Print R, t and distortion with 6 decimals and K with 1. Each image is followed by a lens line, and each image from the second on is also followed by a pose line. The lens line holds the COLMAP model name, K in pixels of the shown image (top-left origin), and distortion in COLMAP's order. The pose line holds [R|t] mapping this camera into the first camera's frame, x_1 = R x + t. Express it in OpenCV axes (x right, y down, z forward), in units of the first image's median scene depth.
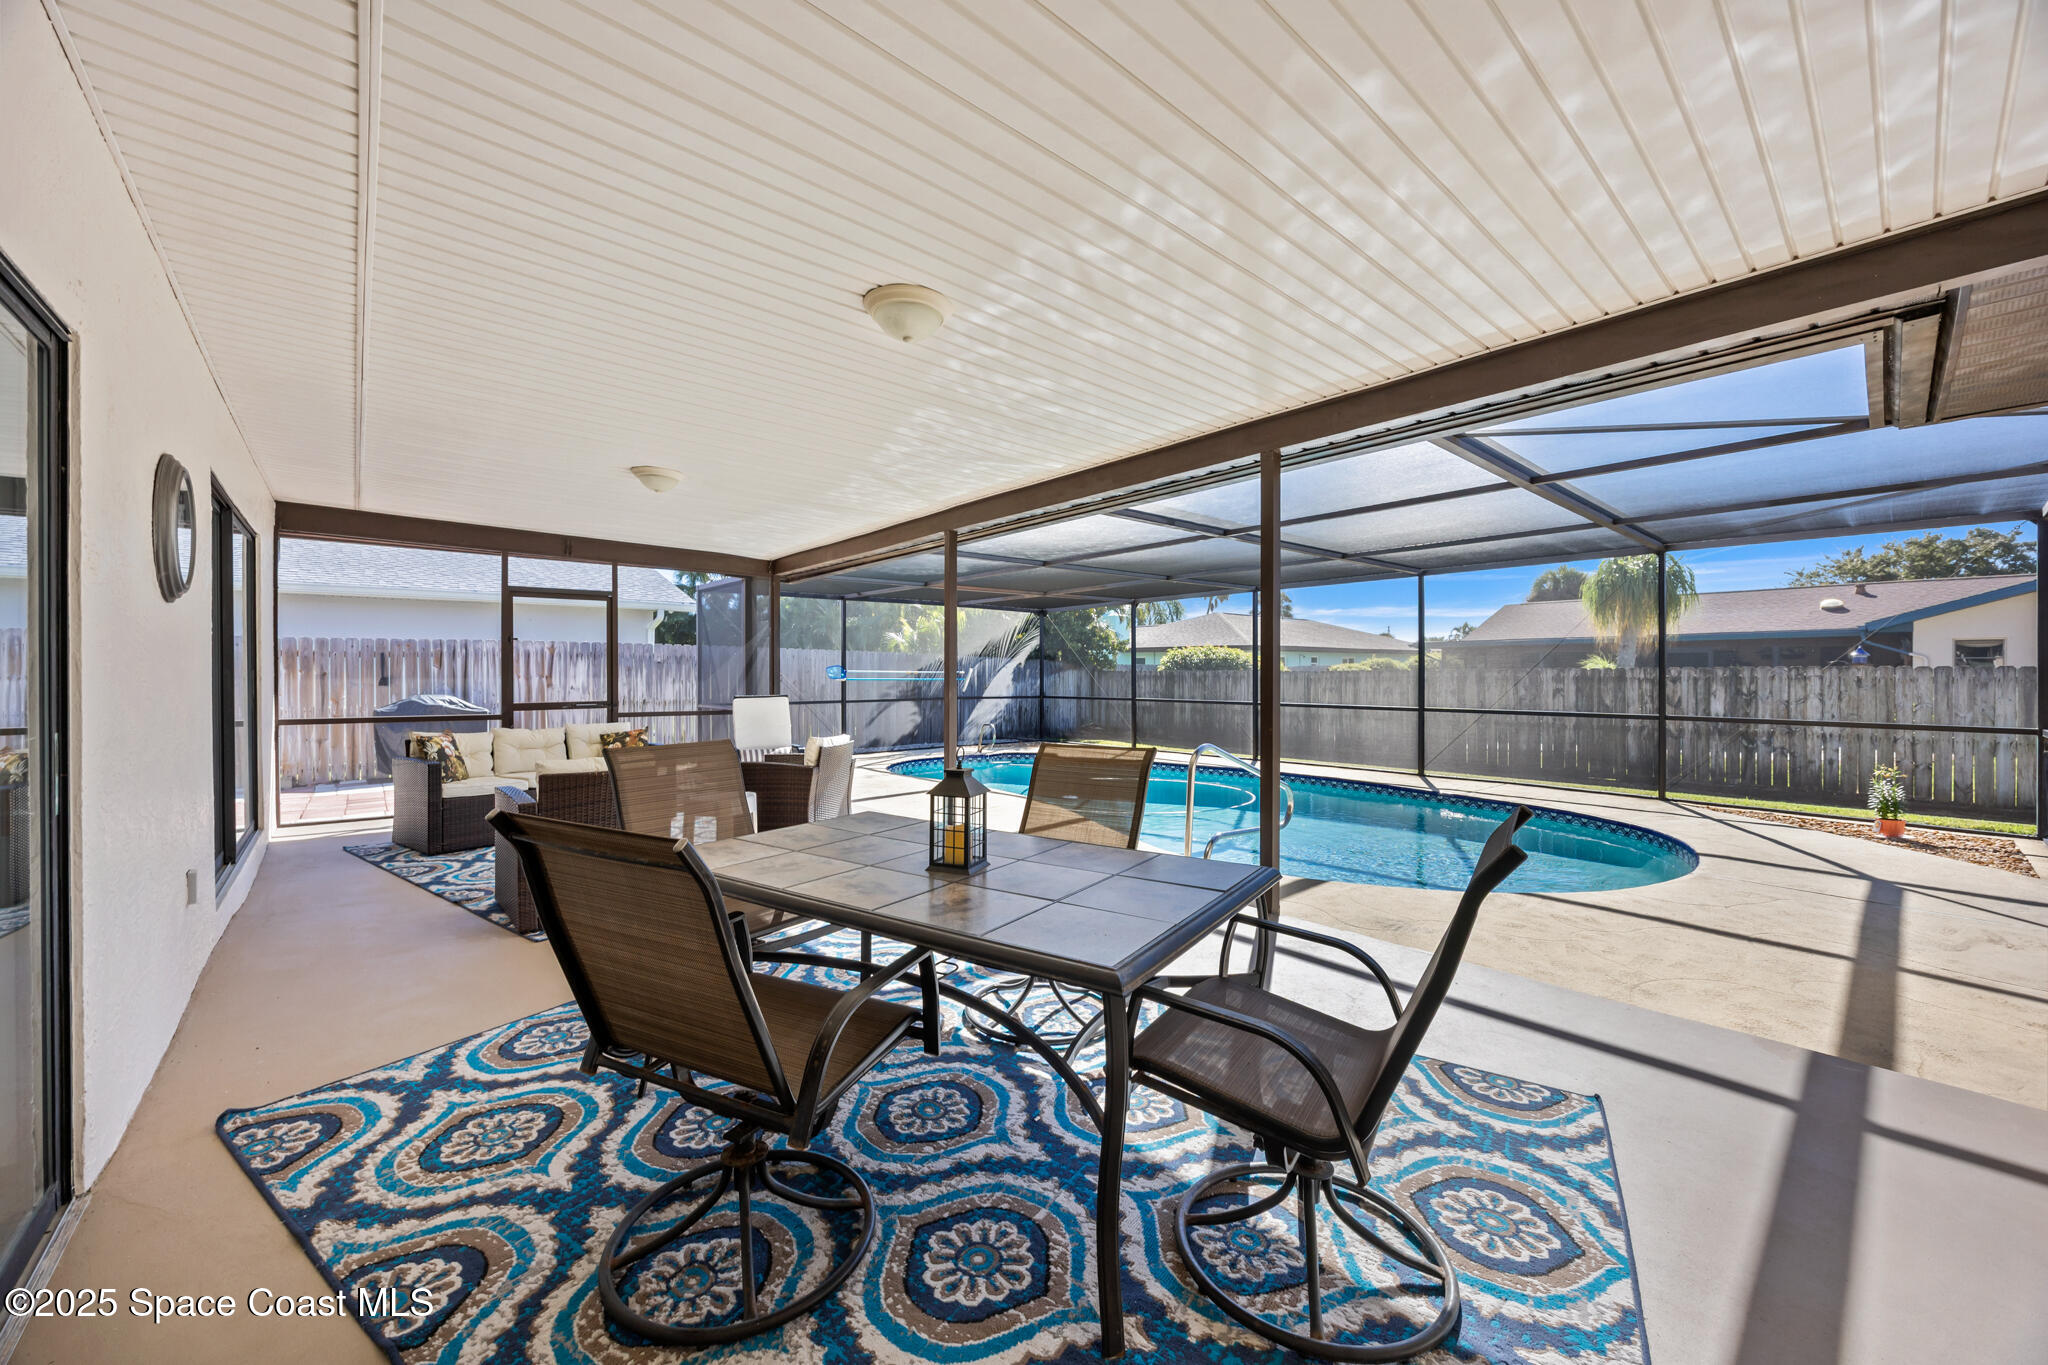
lens RADIAL K [[772.6, 0, 1011.6], [0, 772.6, 683.2], [0, 0, 1]] dist [-0.006828, 0.001138]
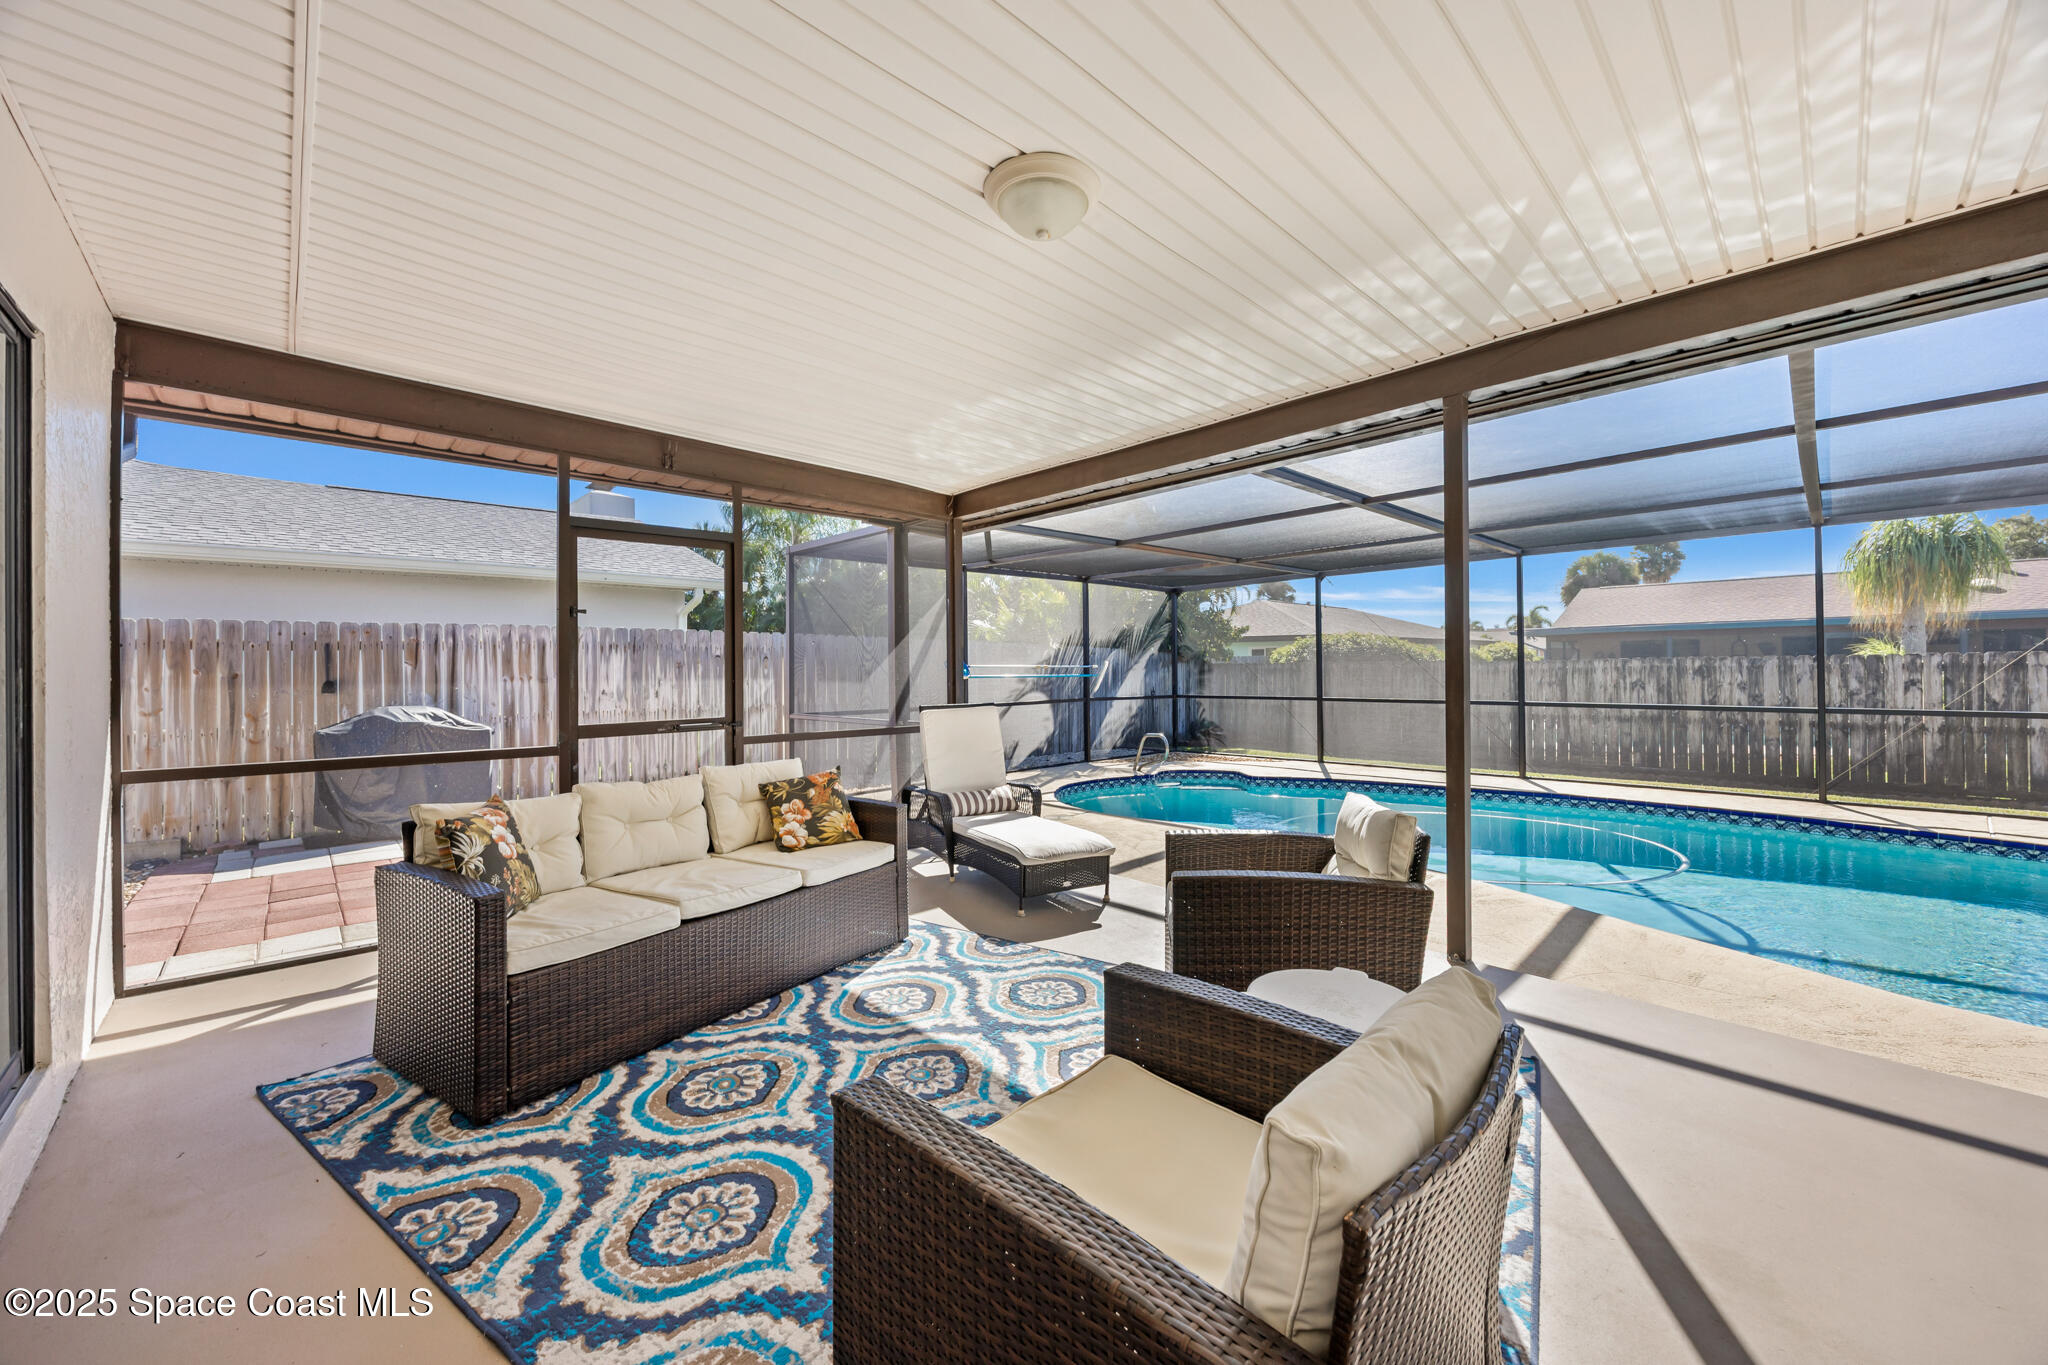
lens RADIAL K [[772.6, 0, 1030.5], [0, 772.6, 671.4], [0, 0, 1]] dist [-0.006828, 0.001138]
pose [[0.998189, -0.009335, 0.059425, -0.186976], [0.009950, 0.999900, -0.010066, -0.002175], [-0.059326, 0.010639, 0.998182, 0.224315]]
